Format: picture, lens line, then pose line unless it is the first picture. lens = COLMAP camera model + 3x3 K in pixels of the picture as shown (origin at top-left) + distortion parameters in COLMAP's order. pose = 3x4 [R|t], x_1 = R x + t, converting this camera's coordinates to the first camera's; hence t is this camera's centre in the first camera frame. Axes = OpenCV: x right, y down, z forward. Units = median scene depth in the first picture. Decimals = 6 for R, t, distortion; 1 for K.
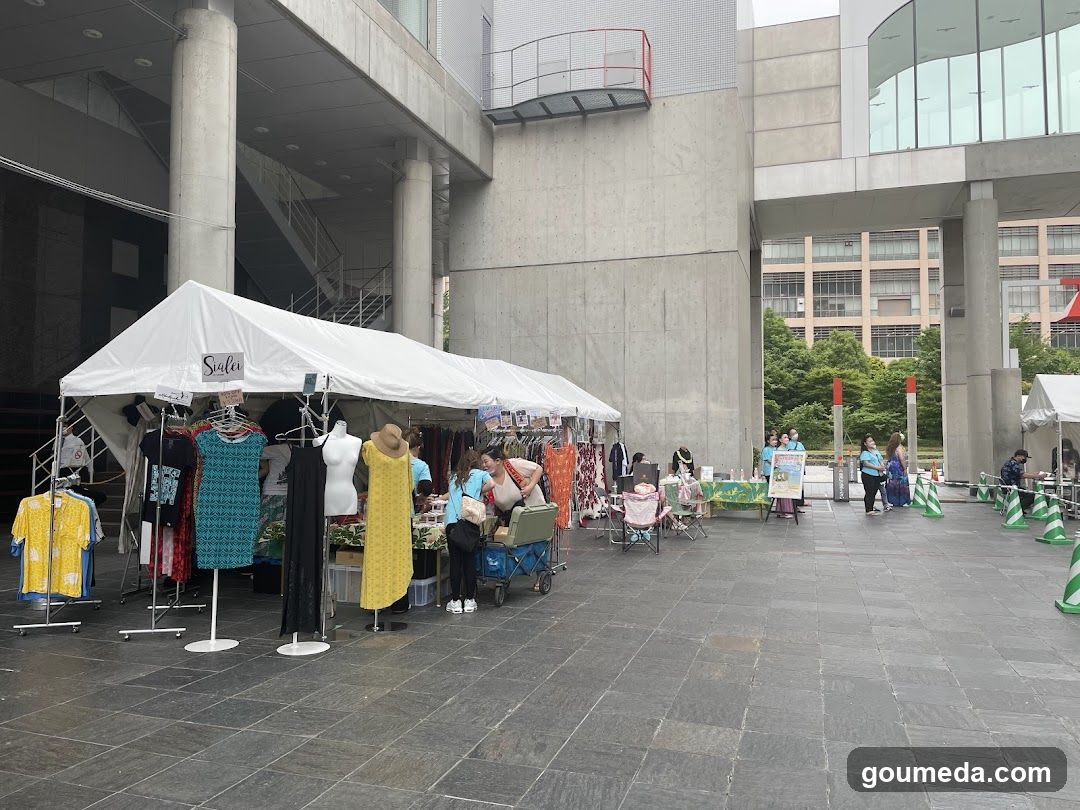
lens RADIAL K [[804.5, 0, 540.0], [0, 804.5, 405.0], [0, 0, 1]] dist [0.006429, 0.000597]
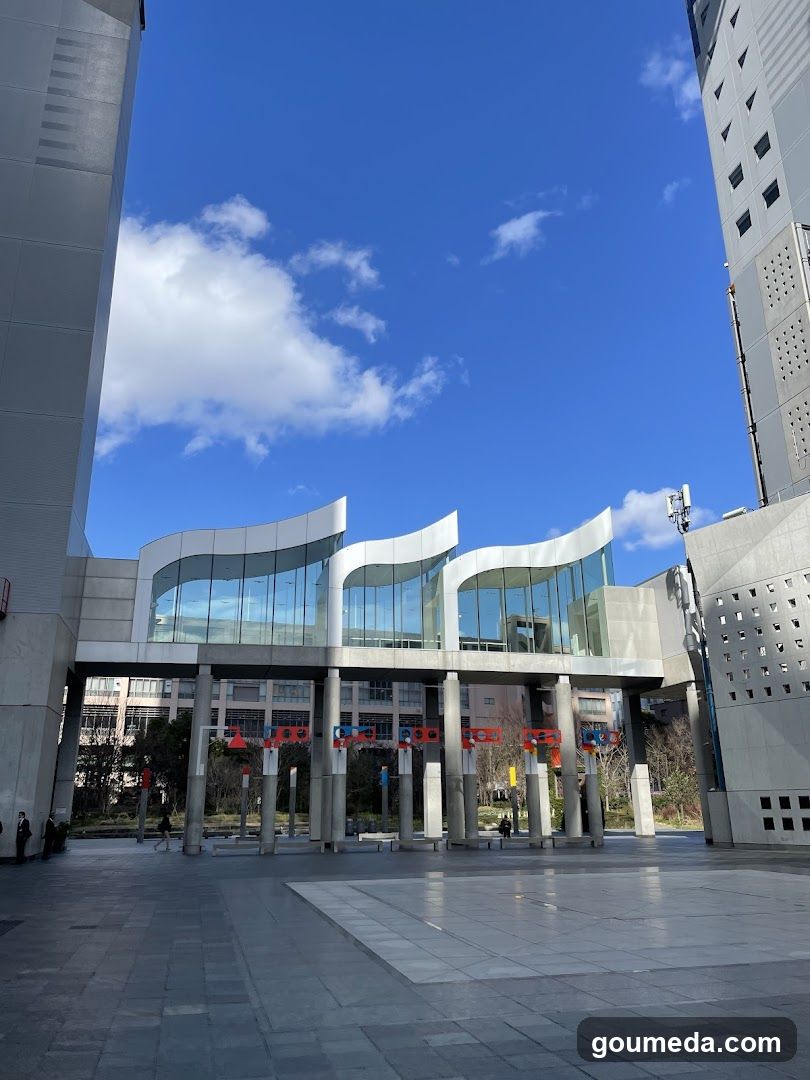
lens RADIAL K [[804.5, 0, 405.0], [0, 804.5, 540.0], [0, 0, 1]] dist [0.006429, 0.000597]
pose [[0.843722, 0.154941, 0.513933, -0.043813], [-0.006021, 0.960107, -0.279569, -0.041234], [-0.536747, 0.232783, 0.810996, -0.739156]]
